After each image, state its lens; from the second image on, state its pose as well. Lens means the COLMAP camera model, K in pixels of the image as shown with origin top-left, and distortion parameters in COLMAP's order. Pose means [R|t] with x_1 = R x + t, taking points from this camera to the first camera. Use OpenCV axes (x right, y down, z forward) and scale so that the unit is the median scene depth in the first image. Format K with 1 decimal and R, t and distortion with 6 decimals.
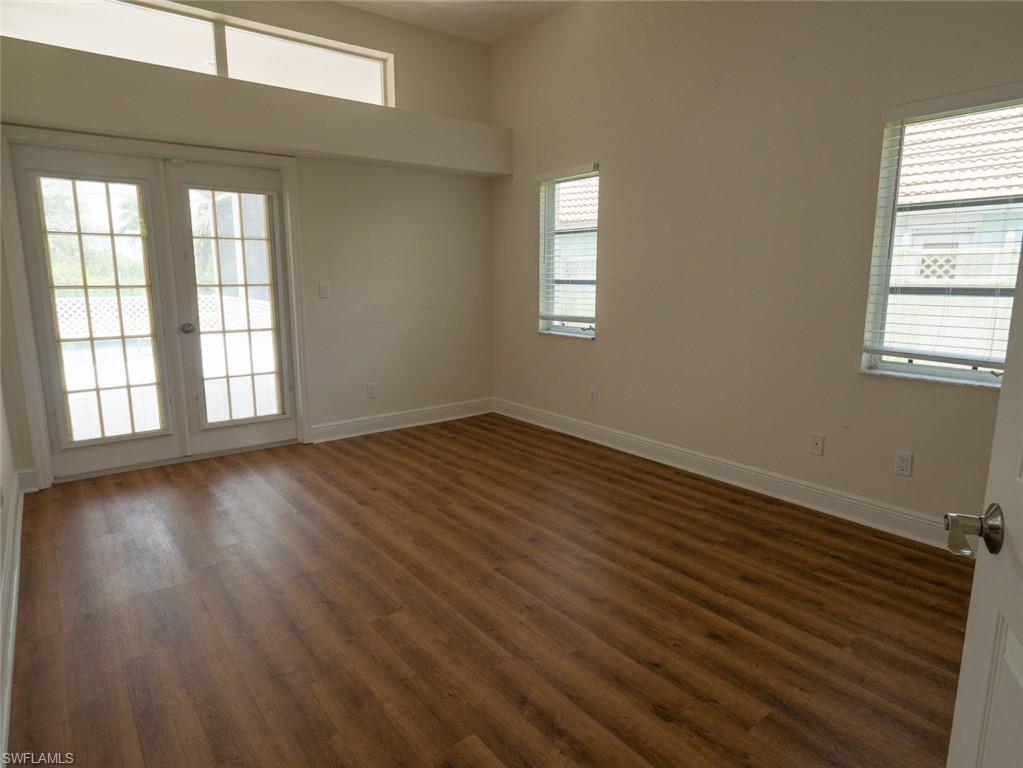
lens RADIAL K [[601.4, 0, 510.4], [0, 601.4, 386.6], [0, 0, 1]] dist [0.005113, 0.000924]
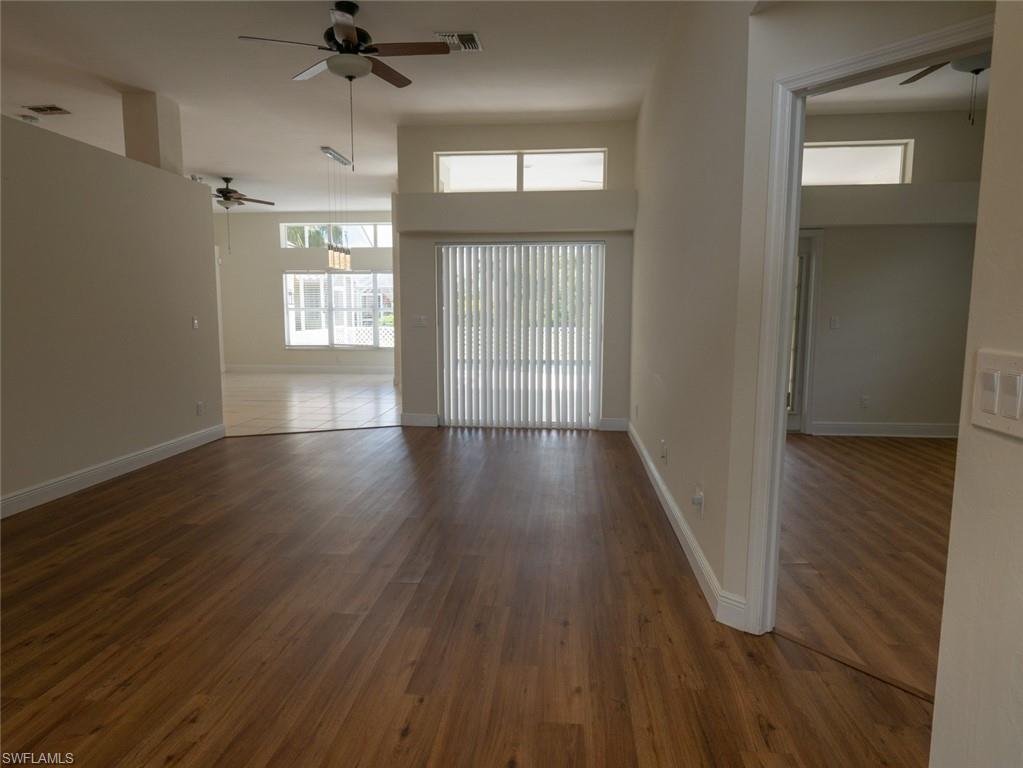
lens RADIAL K [[601.4, 0, 511.2], [0, 601.4, 383.6], [0, 0, 1]] dist [0.005113, 0.000924]
pose [[0.725796, 0.078315, -0.683438, 0.116986], [-0.119776, 0.992710, -0.013446, 0.089841], [0.677403, 0.091618, 0.729885, -0.540285]]
